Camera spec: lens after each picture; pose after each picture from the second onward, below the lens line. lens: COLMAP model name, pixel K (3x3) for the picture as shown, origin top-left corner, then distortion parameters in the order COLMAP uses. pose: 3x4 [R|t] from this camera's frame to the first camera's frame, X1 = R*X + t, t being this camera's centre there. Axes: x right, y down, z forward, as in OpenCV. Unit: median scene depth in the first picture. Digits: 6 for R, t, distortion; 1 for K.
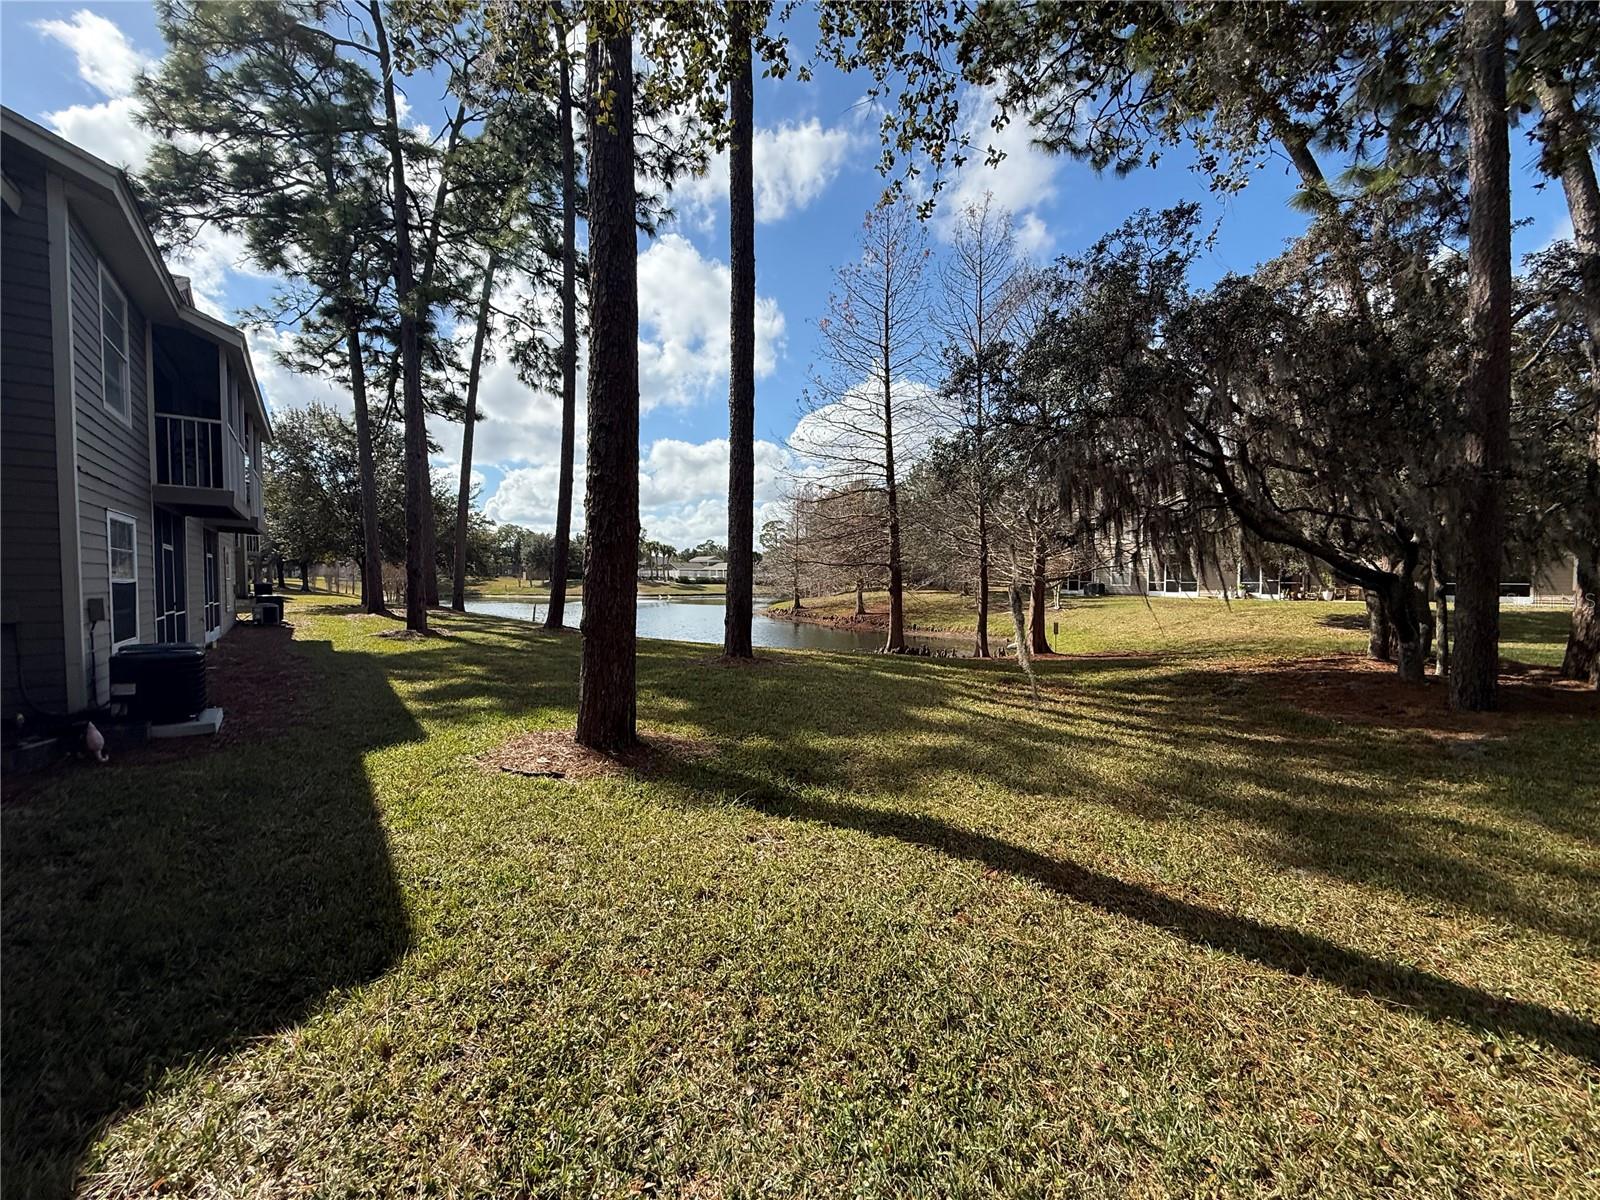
lens RADIAL K [[648.2, 0, 800.0], [0, 648.2, 600.0], [0, 0, 1]] dist [-0.001436, -0.000115]
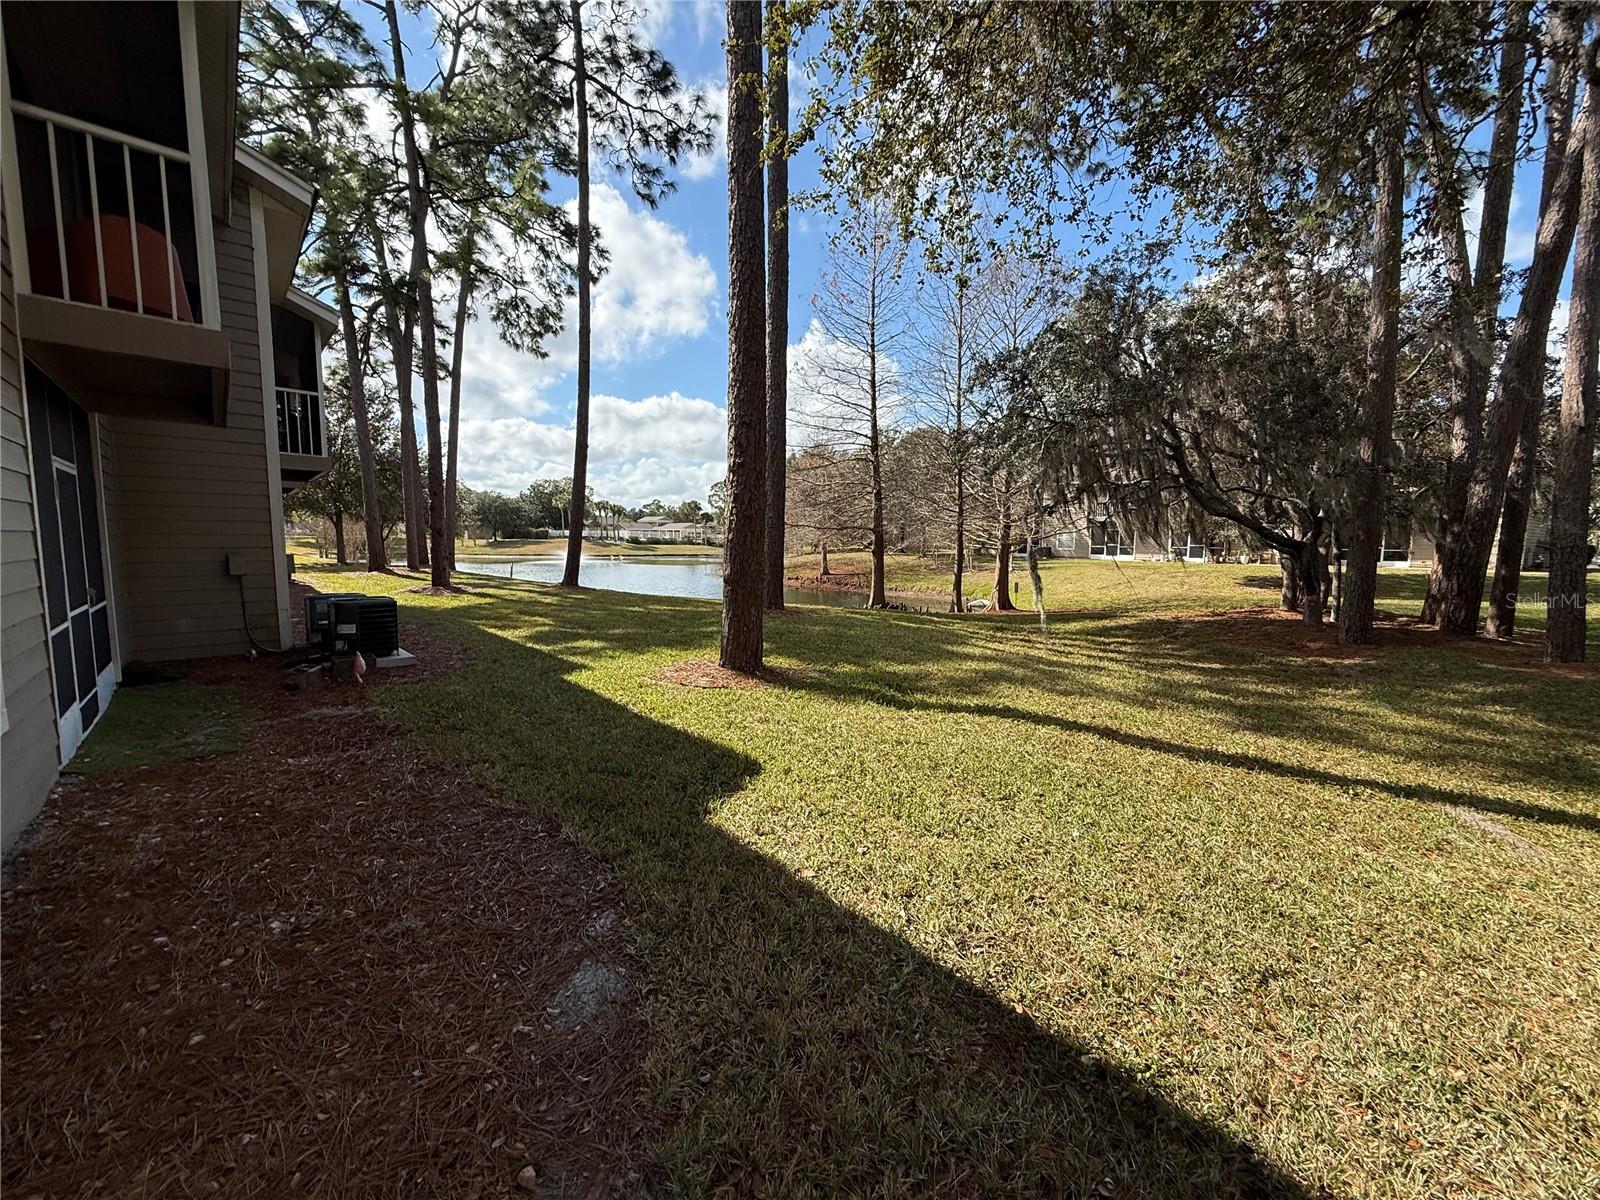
lens RADIAL K [[651.5, 0, 800.0], [0, 651.5, 600.0], [0, 0, 1]] dist [-0.000311, -0.000503]
pose [[0.995865, -0.000099, 0.090847, -0.126068], [-0.005255, 0.998262, 0.058700, 0.002662], [-0.090695, -0.058935, 0.994133, -0.128390]]
